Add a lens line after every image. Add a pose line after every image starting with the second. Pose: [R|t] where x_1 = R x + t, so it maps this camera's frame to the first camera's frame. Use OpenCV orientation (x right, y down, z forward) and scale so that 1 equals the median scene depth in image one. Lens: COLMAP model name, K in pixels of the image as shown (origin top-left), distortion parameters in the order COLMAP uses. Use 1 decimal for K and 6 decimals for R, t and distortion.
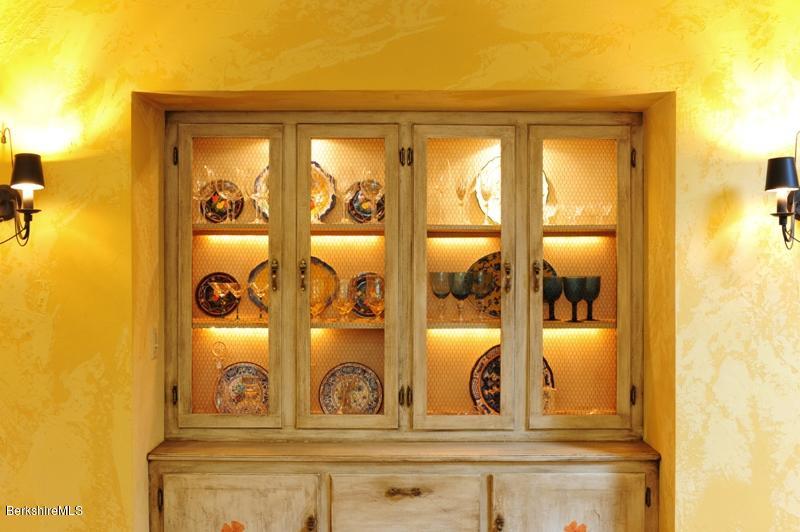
lens RADIAL K [[820.5, 0, 400.0], [0, 820.5, 266.0], [0, 0, 1]] dist [-0.052811, -0.005277]
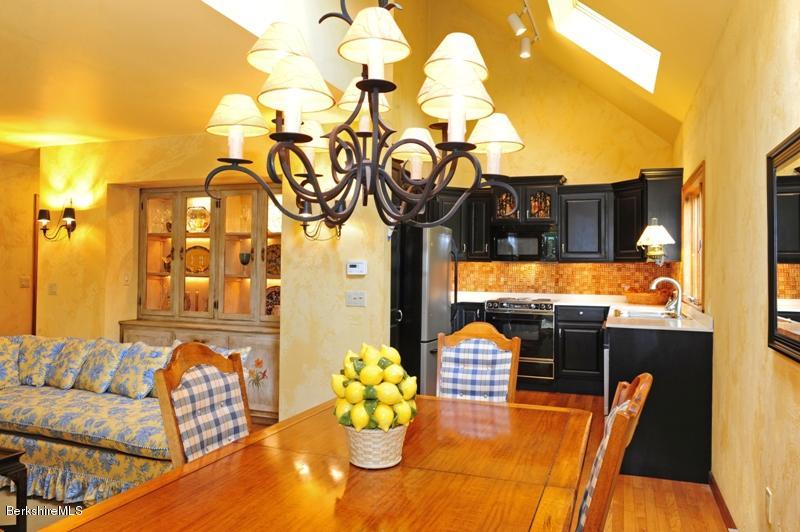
lens RADIAL K [[581.8, 0, 405.9], [0, 581.8, 256.0], [0, 0, 1]] dist [-0.014036, -0.003489]
pose [[0.935079, 0.003634, -0.354421, 1.196251], [-0.013270, 0.999605, -0.024763, 0.056034], [0.354191, 0.027858, 0.934758, -0.409107]]
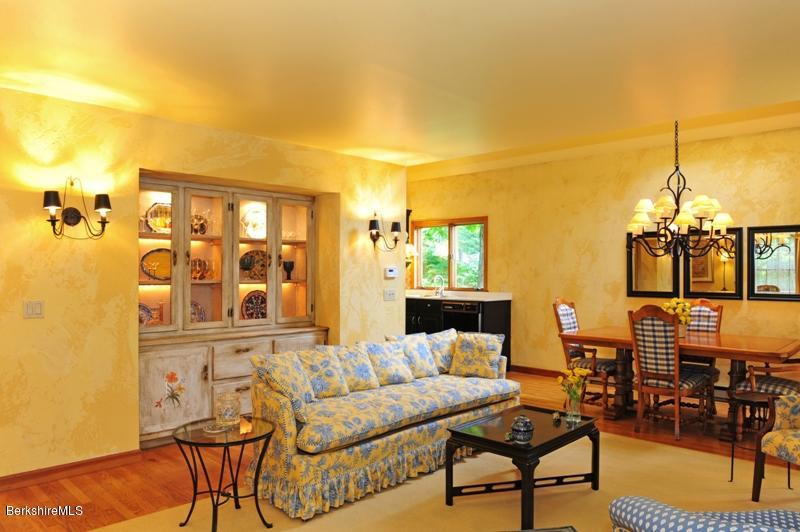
lens RADIAL K [[559.3, 0, 401.1], [0, 559.3, 271.0], [0, 0, 1]] dist [-0.044196, -0.003074]
pose [[0.701282, 0.000475, 0.712884, -0.816857], [0.001425, 0.999997, -0.002068, 0.051764], [-0.712883, 0.002466, 0.701279, -0.449147]]
